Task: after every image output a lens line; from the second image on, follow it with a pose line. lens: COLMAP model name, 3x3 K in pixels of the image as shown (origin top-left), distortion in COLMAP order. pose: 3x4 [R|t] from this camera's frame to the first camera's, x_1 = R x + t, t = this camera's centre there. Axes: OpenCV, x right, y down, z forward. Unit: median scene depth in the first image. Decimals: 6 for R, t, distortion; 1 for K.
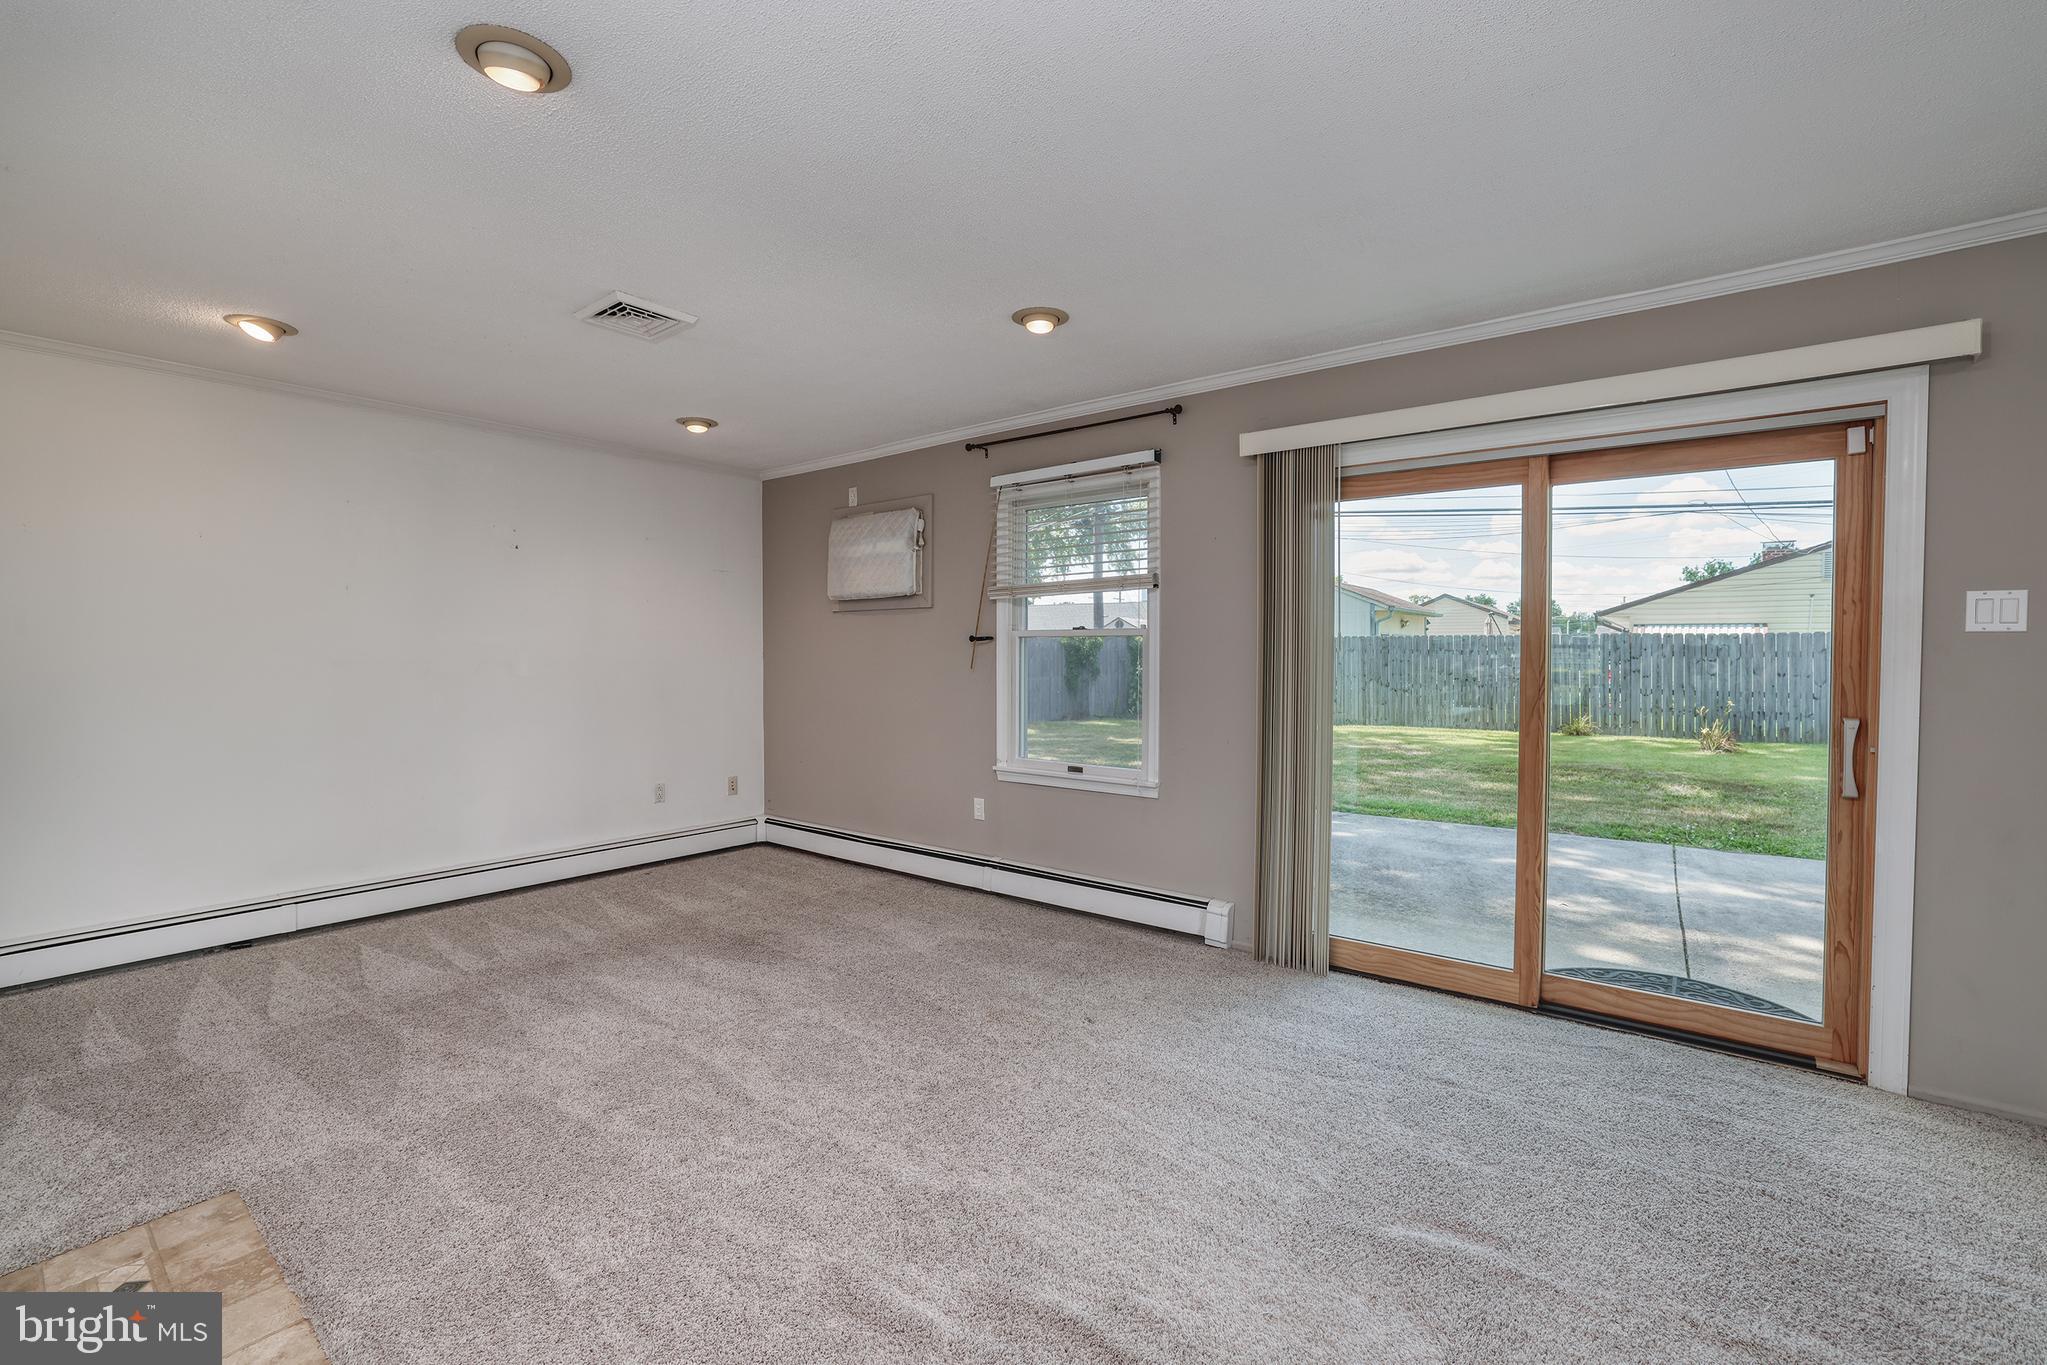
lens RADIAL K [[886.8, 0, 1030.1], [0, 886.8, 673.3], [0, 0, 1]] dist [-0.000950, 0.000557]
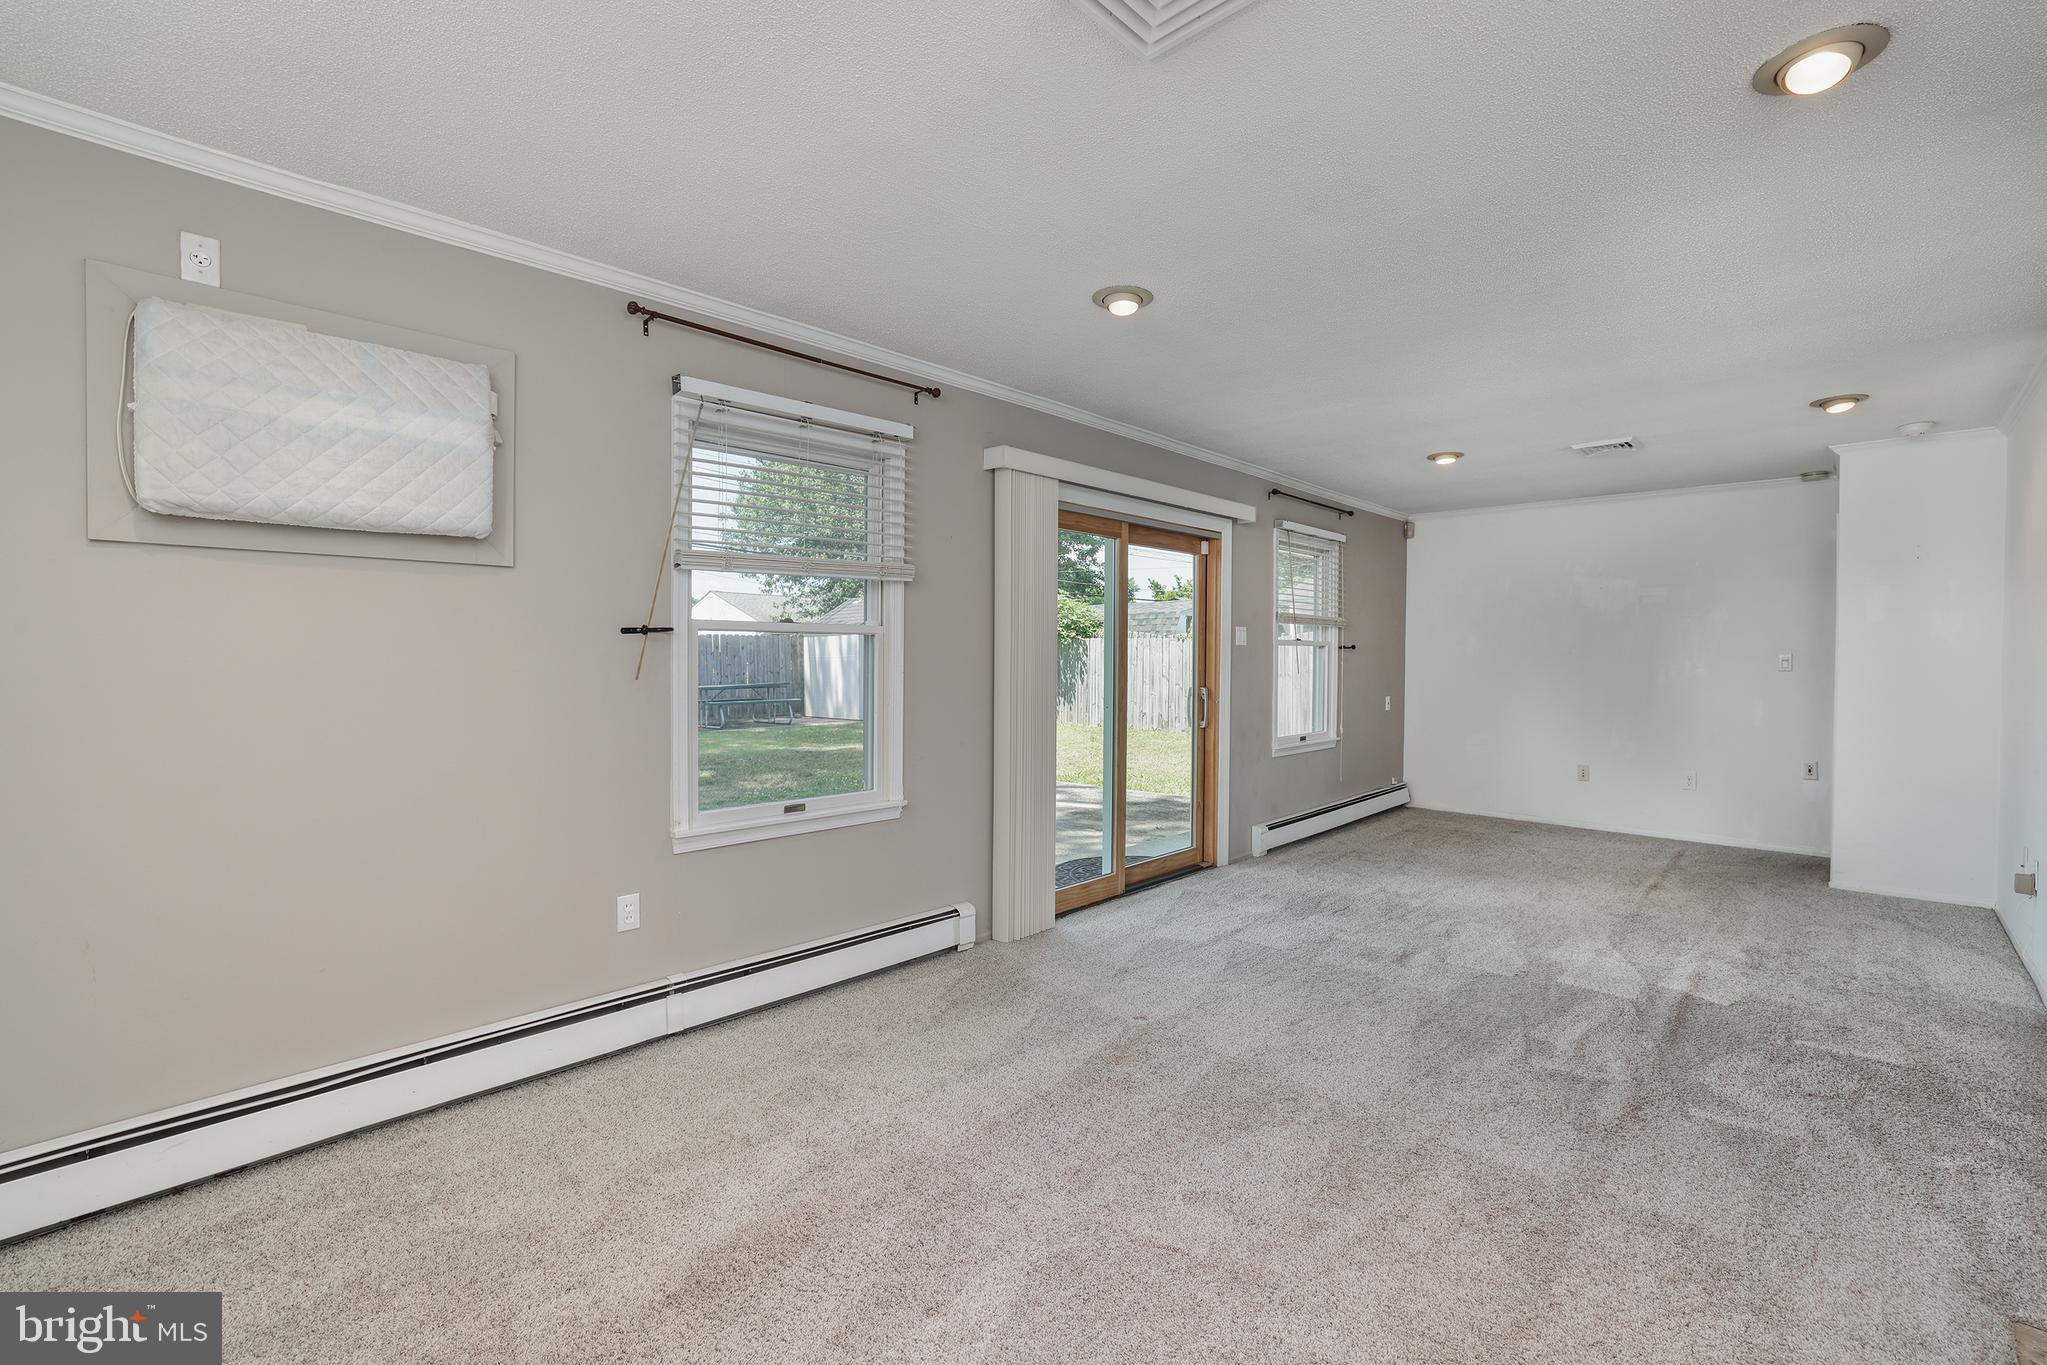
lens RADIAL K [[893.0, 0, 1028.9], [0, 893.0, 669.2], [0, 0, 1]] dist [-0.013495, 0.000284]
pose [[0.109911, -0.018538, 0.993769, -0.818005], [0.018905, 0.999684, 0.016557, -0.022366], [-0.993762, 0.016967, 0.110226, 0.867671]]
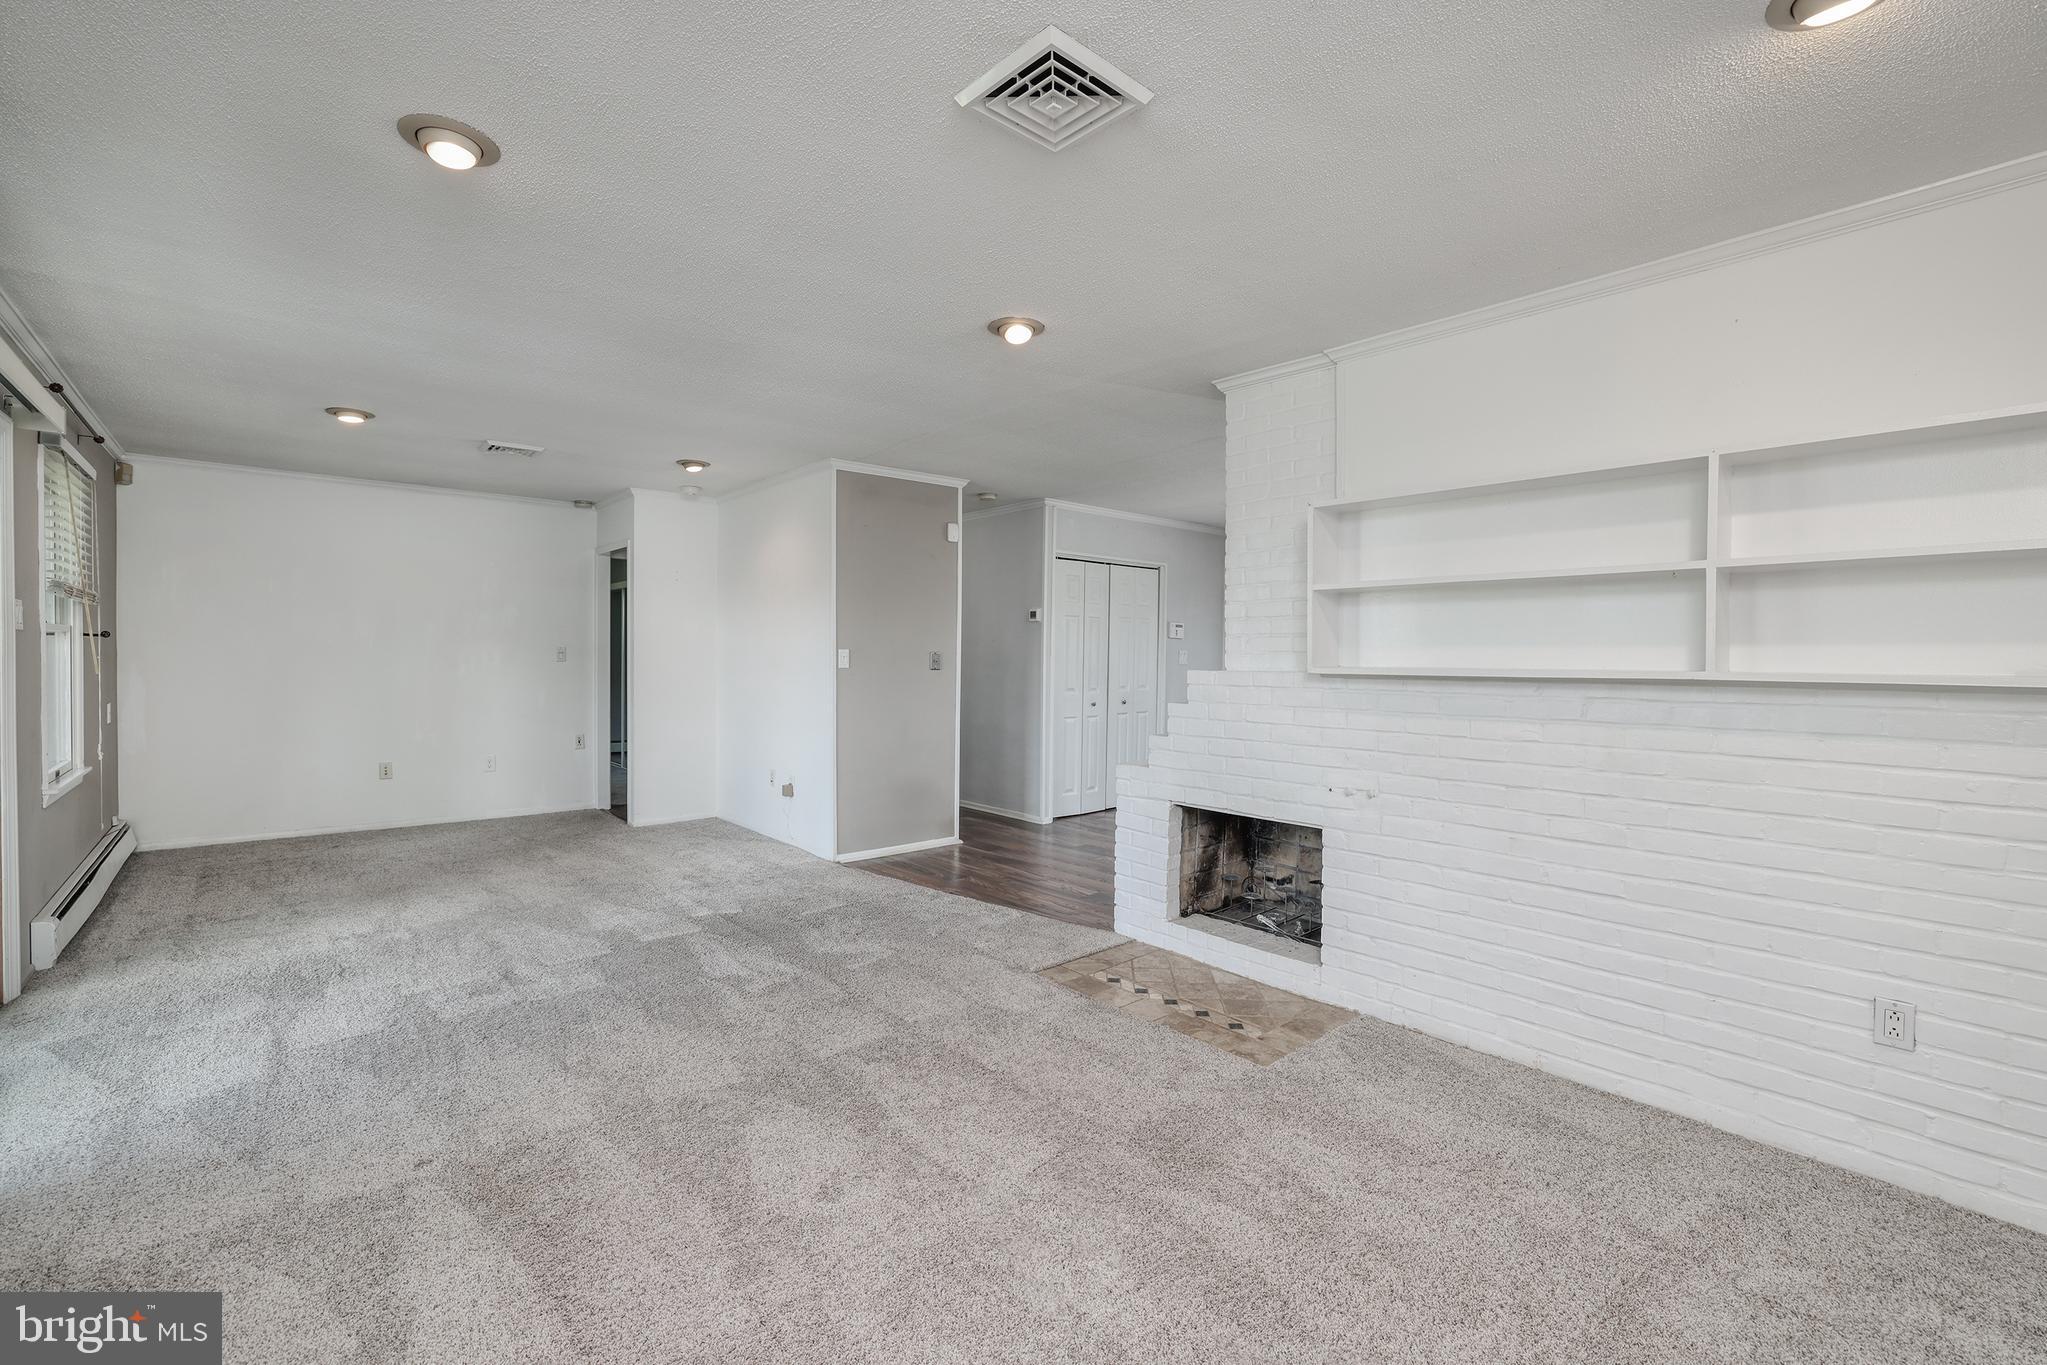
lens RADIAL K [[886.8, 0, 1030.1], [0, 886.8, 673.3], [0, 0, 1]] dist [-0.000950, 0.000557]
pose [[-0.981094, -0.015738, 0.192890, -0.467235], [-0.007681, 0.999069, 0.042448, -0.031158], [-0.193378, 0.040164, -0.980302, 1.363256]]
